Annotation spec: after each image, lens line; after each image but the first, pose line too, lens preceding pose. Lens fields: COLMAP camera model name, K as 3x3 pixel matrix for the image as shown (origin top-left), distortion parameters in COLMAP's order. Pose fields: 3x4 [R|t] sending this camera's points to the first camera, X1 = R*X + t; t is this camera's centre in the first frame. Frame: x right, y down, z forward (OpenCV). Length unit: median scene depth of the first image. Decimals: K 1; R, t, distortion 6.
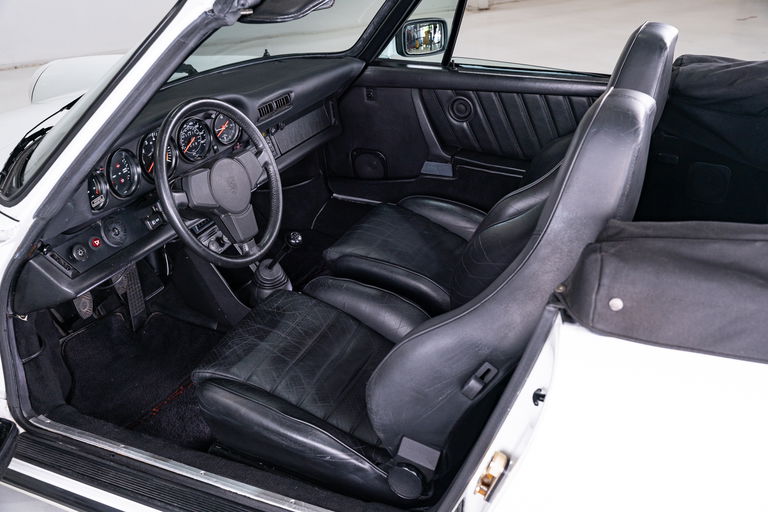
lens RADIAL K [[735.0, 0, 387.4], [0, 735.0, 253.8], [0, 0, 1]] dist [-0.011218, 0.000000]
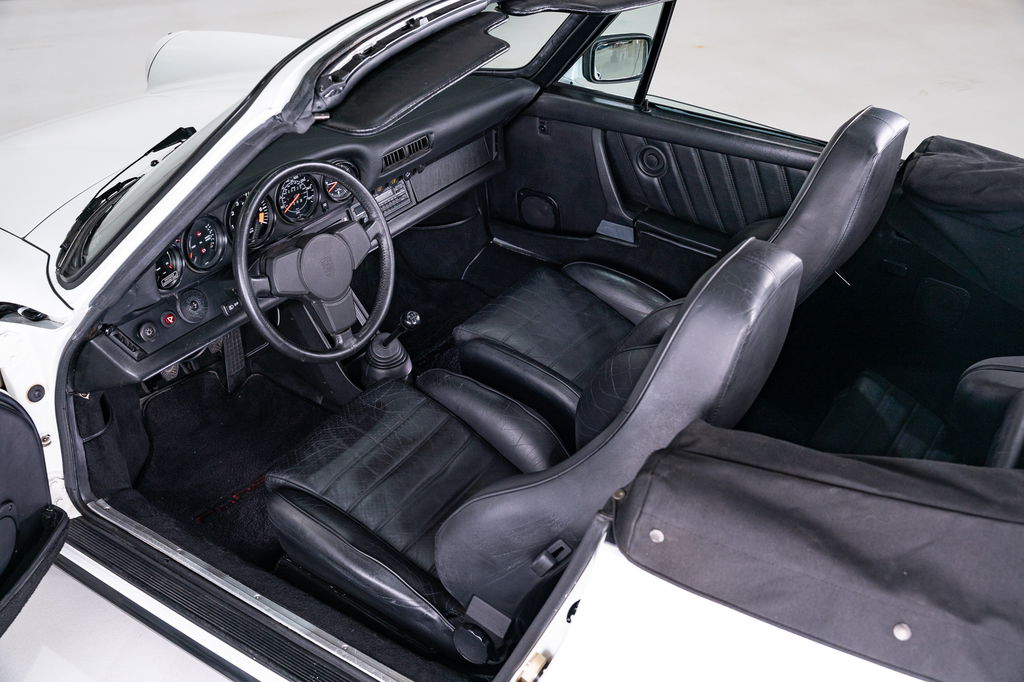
lens RADIAL K [[980.0, 0, 515.8], [0, 980.0, 343.1], [0, 0, 1]] dist [-0.011218, 0.000000]
pose [[0.986296, 0.120087, -0.113136, 0.151444], [-0.106703, 0.987294, 0.117747, -0.174169], [0.125838, -0.104062, 0.986578, -0.107621]]
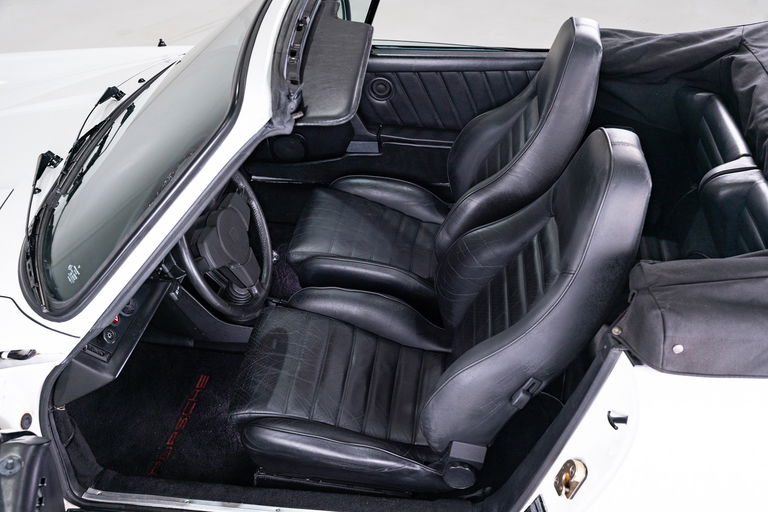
lens RADIAL K [[735.0, 0, 384.8], [0, 735.0, 257.3], [0, 0, 1]] dist [-0.011218, 0.000000]
pose [[0.957496, -0.177292, 0.227527, -0.266535], [0.137313, 0.973853, 0.180985, -0.235503], [-0.253665, -0.142050, 0.956805, -0.041325]]
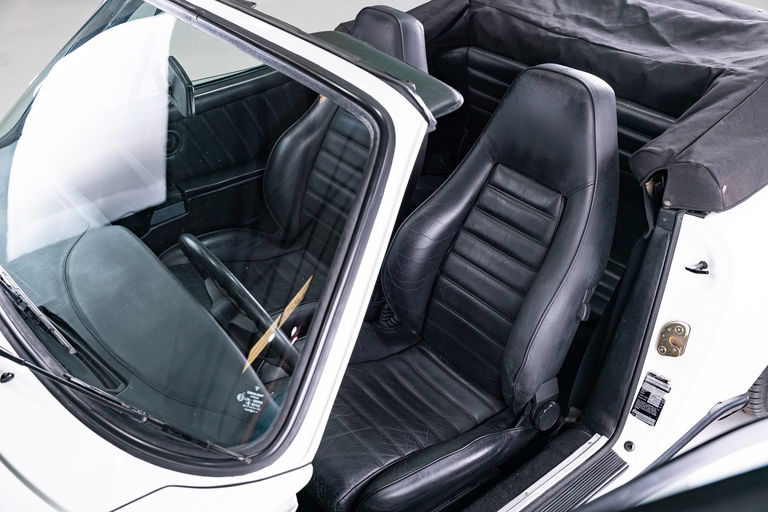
lens RADIAL K [[735.0, 0, 383.1], [0, 735.0, 253.5], [0, 0, 1]] dist [-0.011218, 0.000000]
pose [[0.486331, -0.493177, 0.721290, -0.784573], [0.423866, 0.855012, 0.298817, -0.372503], [-0.764081, 0.160406, 0.624860, 0.358694]]
